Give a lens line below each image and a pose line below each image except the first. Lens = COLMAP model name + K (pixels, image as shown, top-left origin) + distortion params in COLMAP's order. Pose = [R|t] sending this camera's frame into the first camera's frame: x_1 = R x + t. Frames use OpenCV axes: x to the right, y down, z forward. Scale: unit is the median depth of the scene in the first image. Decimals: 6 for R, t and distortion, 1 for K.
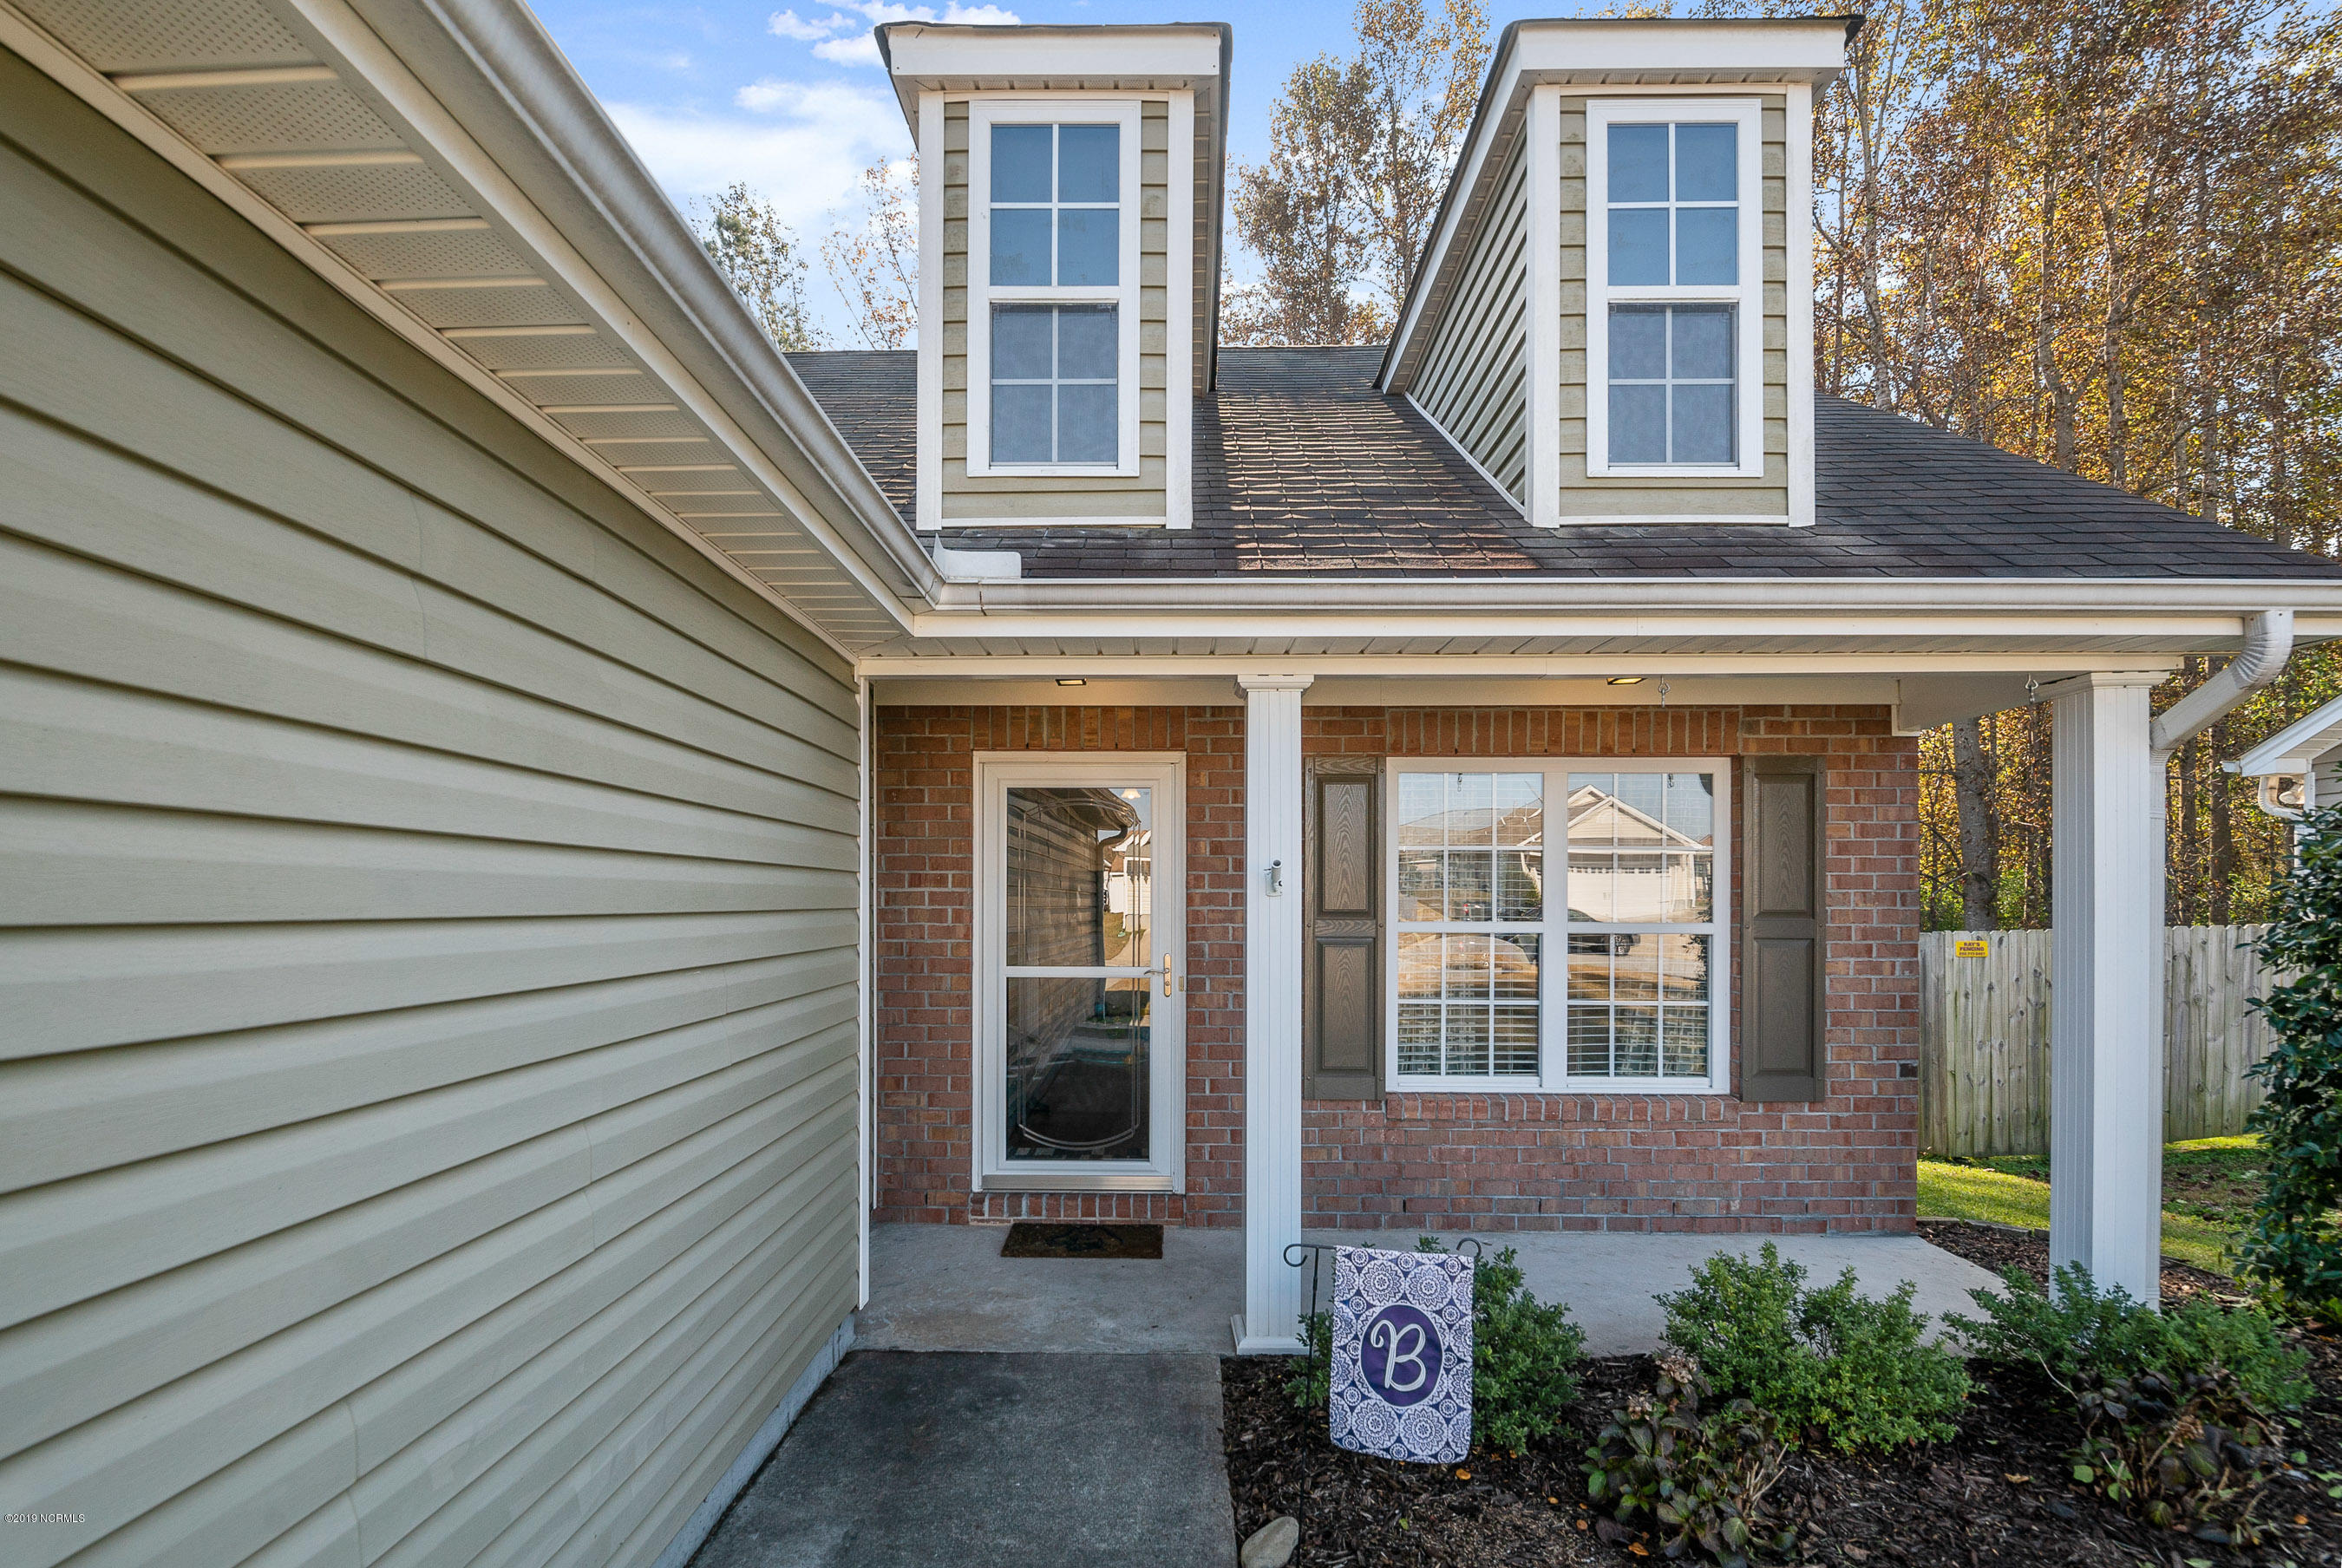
lens RADIAL K [[1059.7, 0, 1163.6], [0, 1059.7, 894.5], [0, 0, 1]] dist [0.001209, 0.000014]
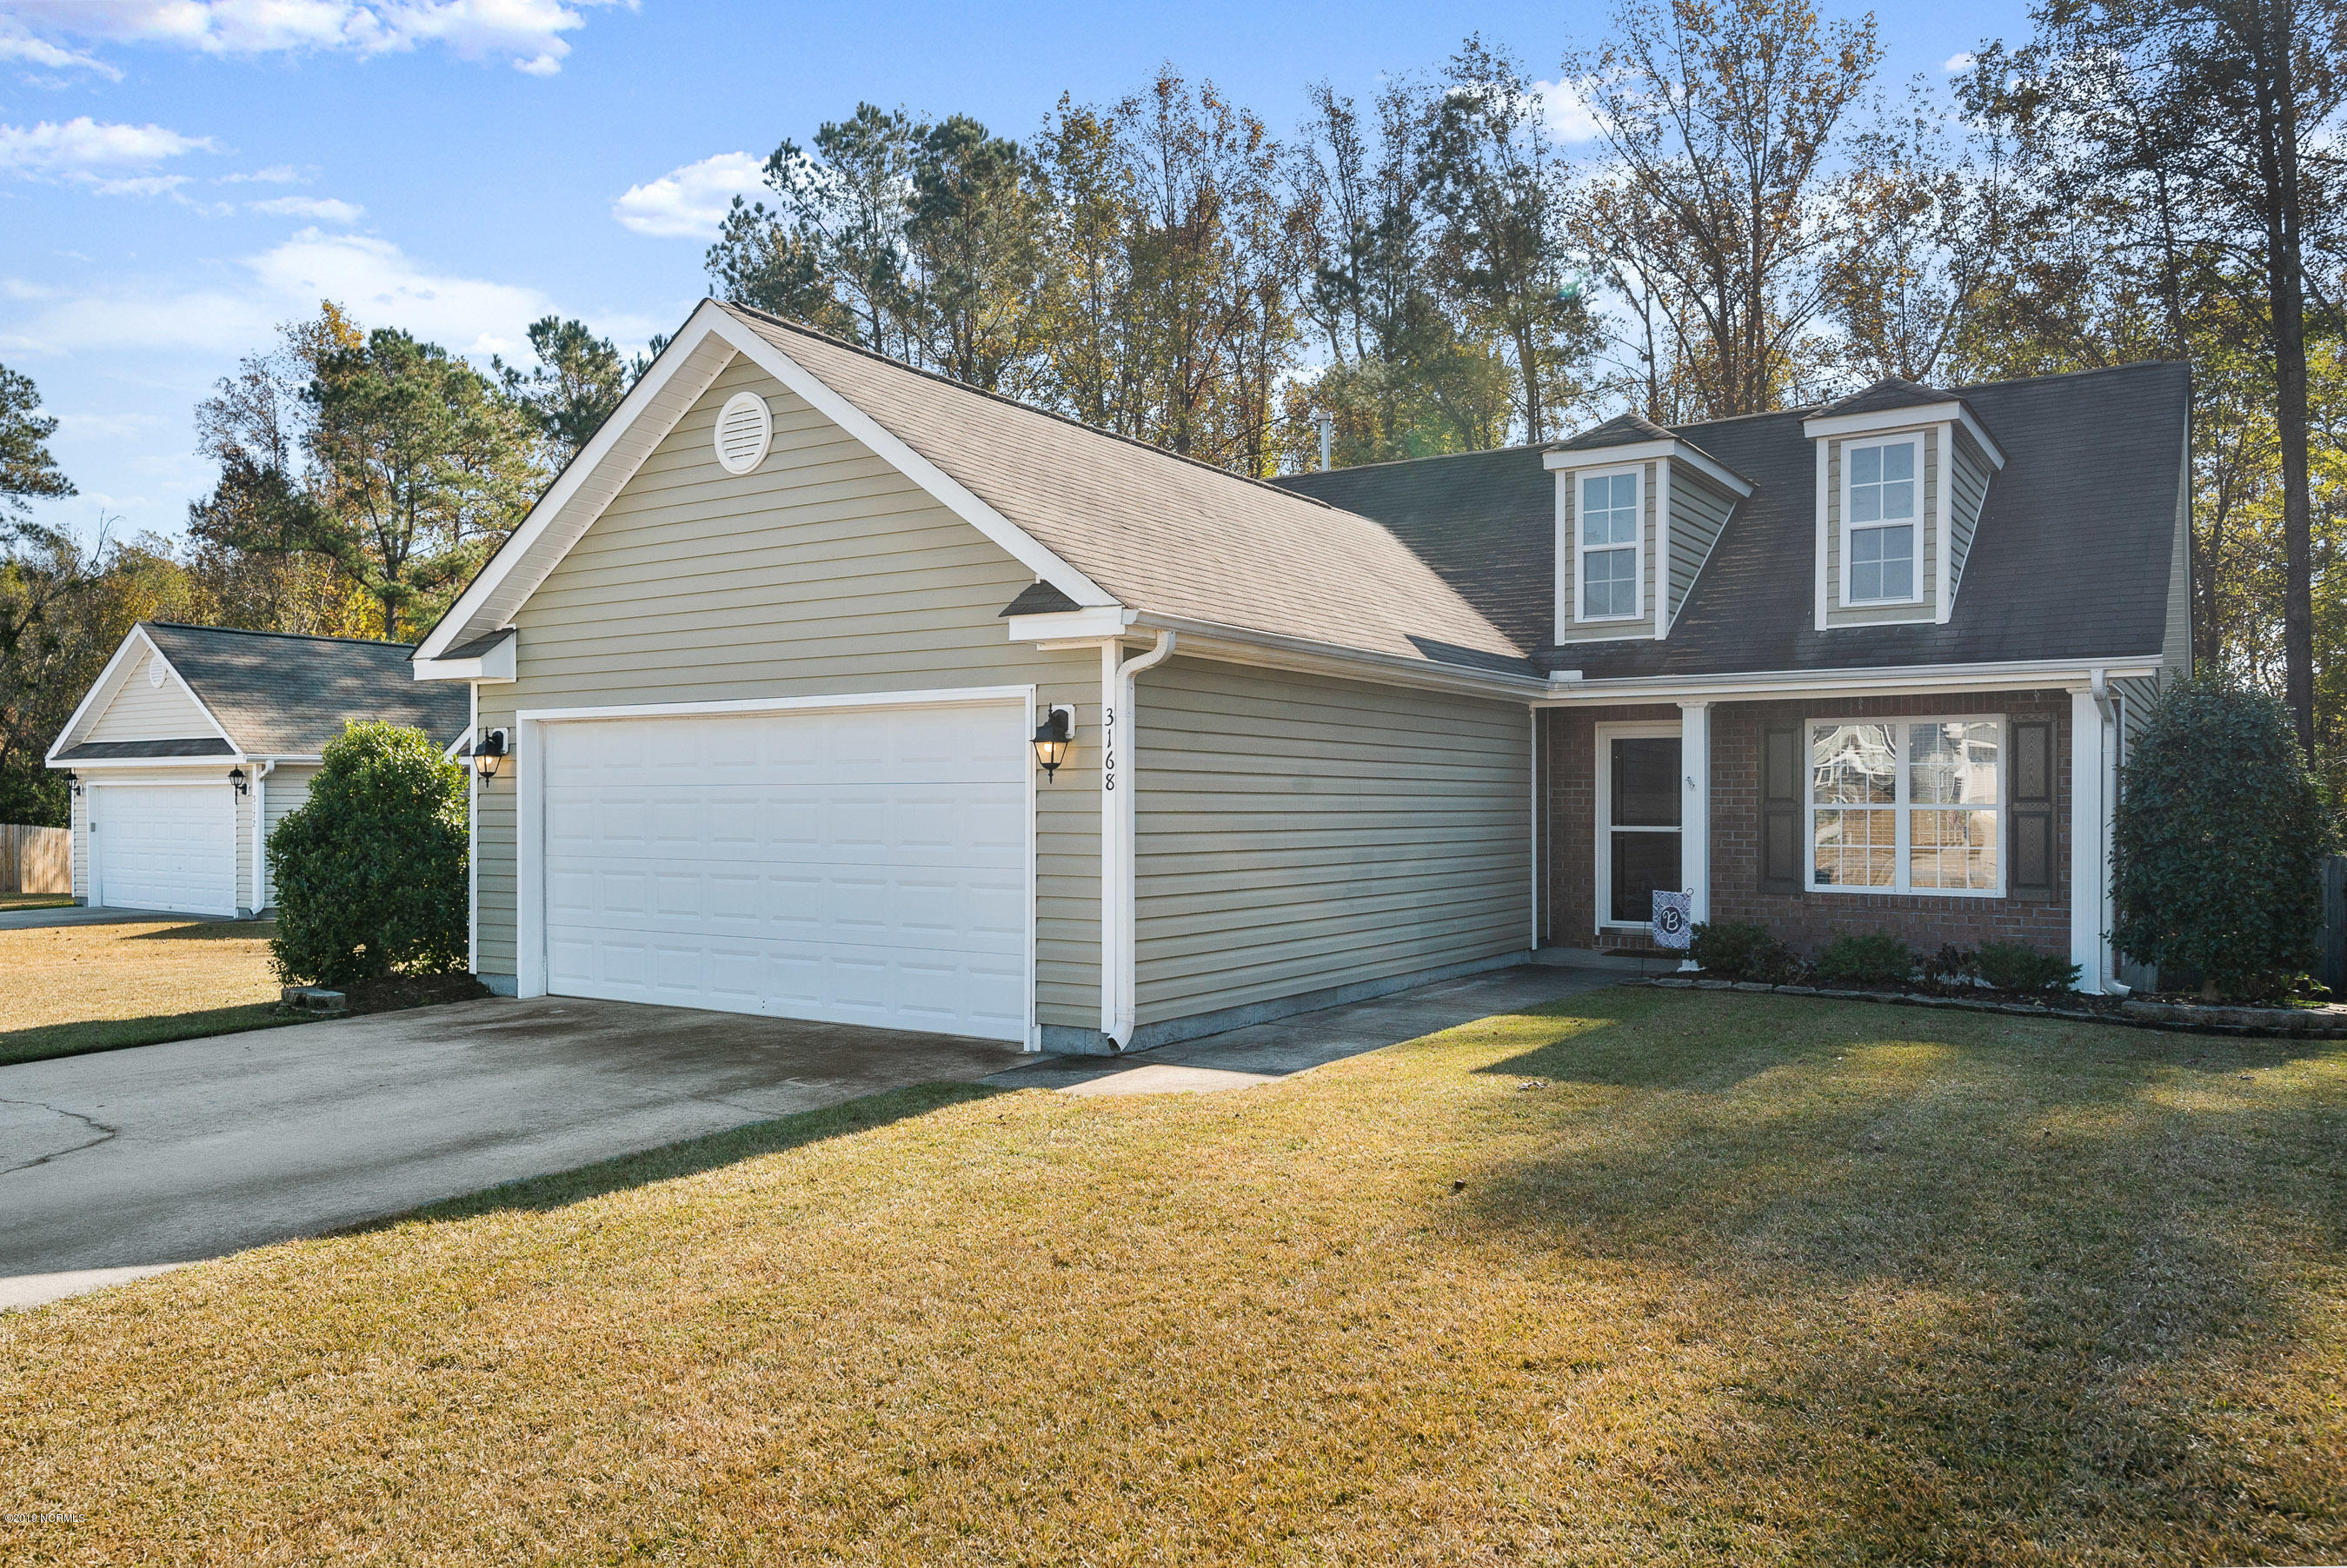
lens RADIAL K [[1620.7, 0, 1168.0], [0, 1620.7, 800.6], [0, 0, 1]] dist [0.022478, 0.018114]
pose [[0.845185, -0.003369, -0.534464, 0.826944], [0.003782, 0.999993, -0.000322, 0.017129], [0.534461, -0.001750, 0.845191, -2.165170]]
